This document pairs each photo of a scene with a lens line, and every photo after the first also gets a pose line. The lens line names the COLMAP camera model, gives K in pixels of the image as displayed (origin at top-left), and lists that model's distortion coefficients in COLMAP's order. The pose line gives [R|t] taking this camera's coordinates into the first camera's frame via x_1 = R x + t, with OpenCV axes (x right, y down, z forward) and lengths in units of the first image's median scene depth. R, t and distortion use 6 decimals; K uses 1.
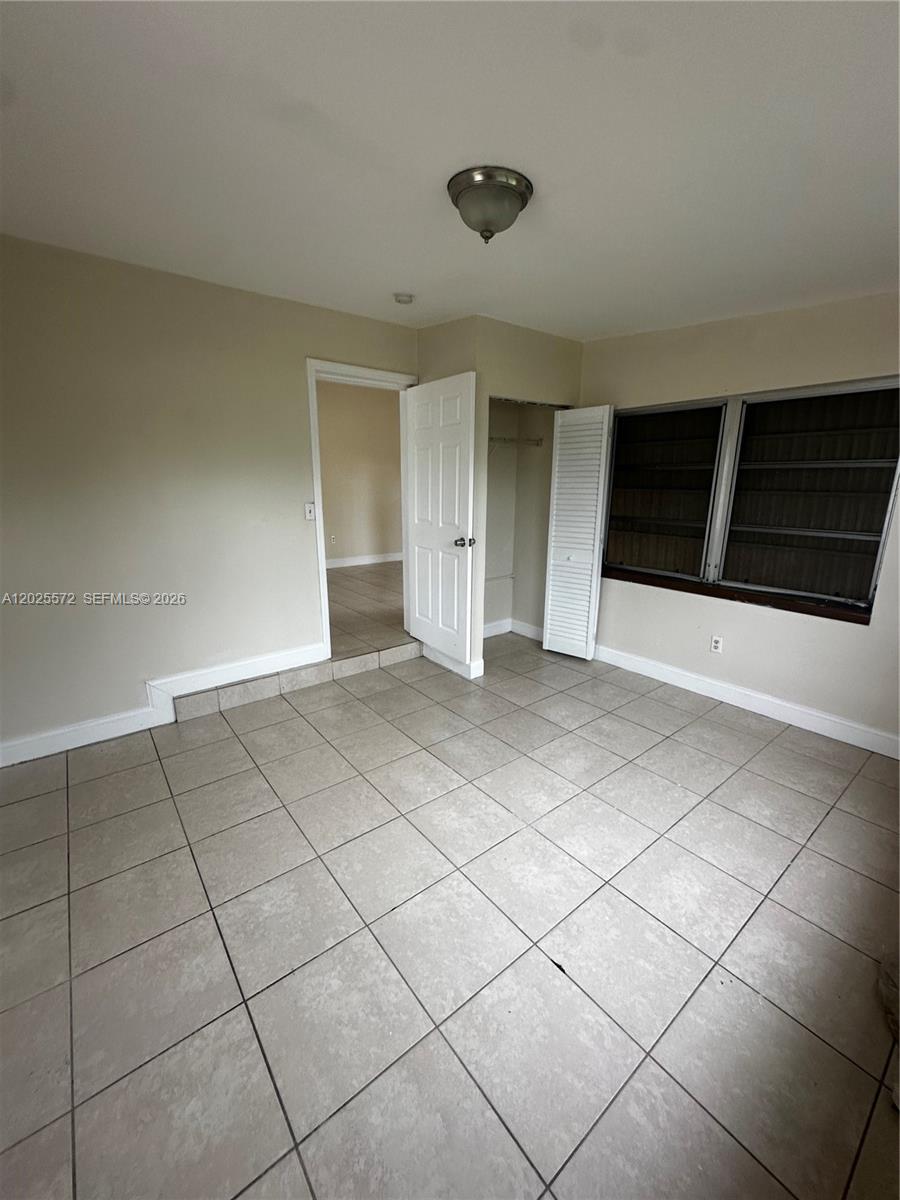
lens RADIAL K [[478.6, 0, 452.9], [0, 478.6, 597.9], [0, 0, 1]] dist [-0.004922, 0.001147]
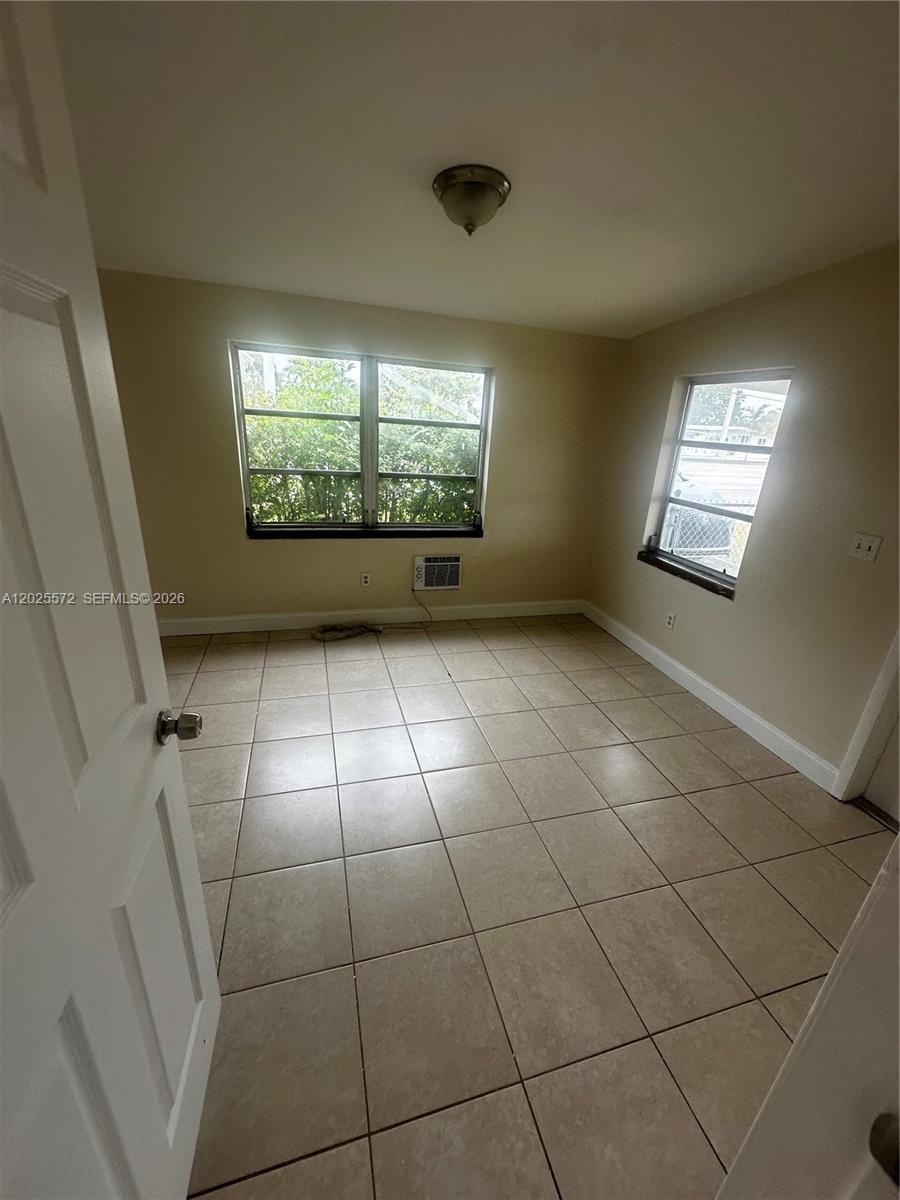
lens RADIAL K [[478.6, 0, 450.3], [0, 478.6, 598.7], [0, 0, 1]] dist [-0.004922, 0.001147]
pose [[-0.922494, -0.186371, 0.338040, -0.317219], [0.032953, 0.834506, 0.550012, -0.500641], [-0.384602, 0.518522, -0.763685, 1.740965]]
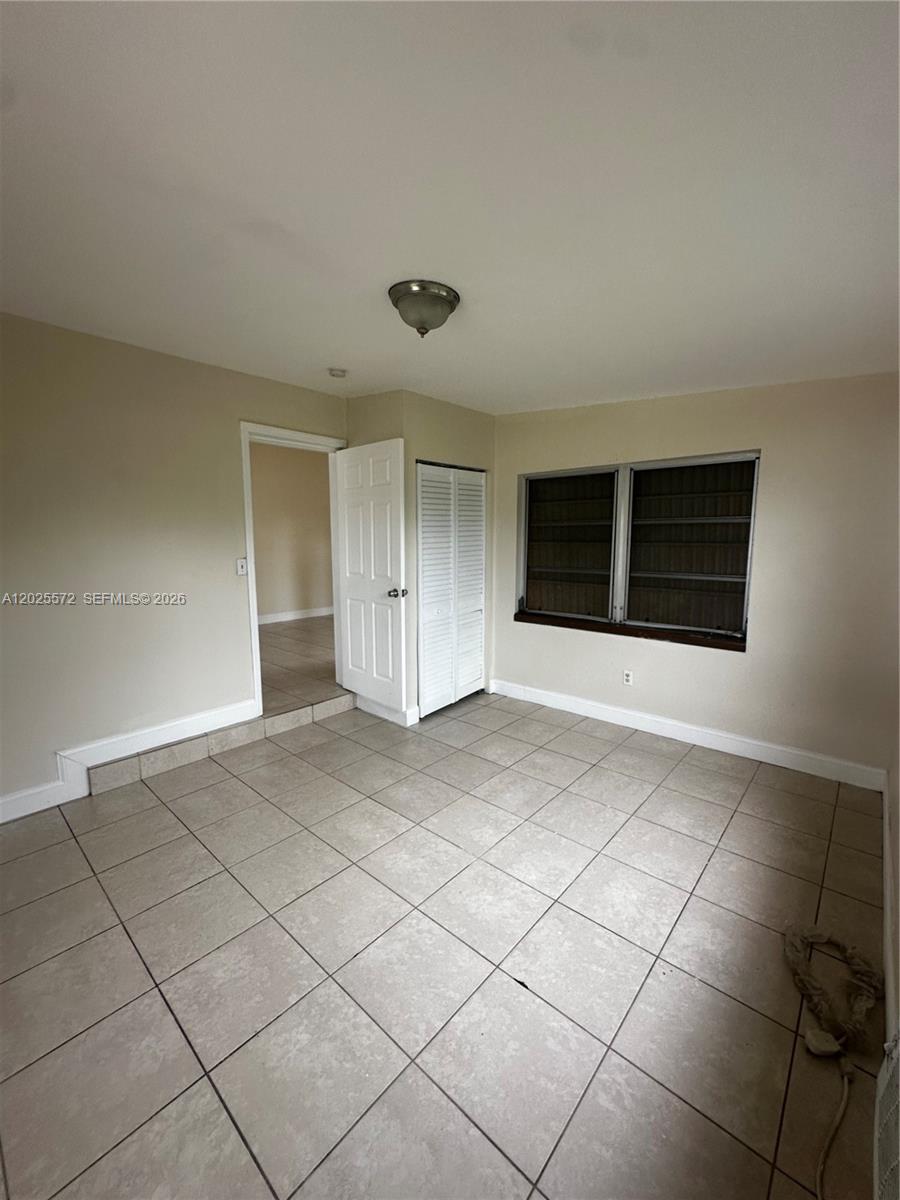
lens RADIAL K [[478.6, 0, 451.9], [0, 478.6, 596.5], [0, 0, 1]] dist [-0.004922, 0.001147]
pose [[0.984959, -0.027198, 0.170636, -0.060777], [0.046815, 0.992603, -0.112018, 0.023725], [-0.166328, 0.118321, 0.978946, -0.076109]]
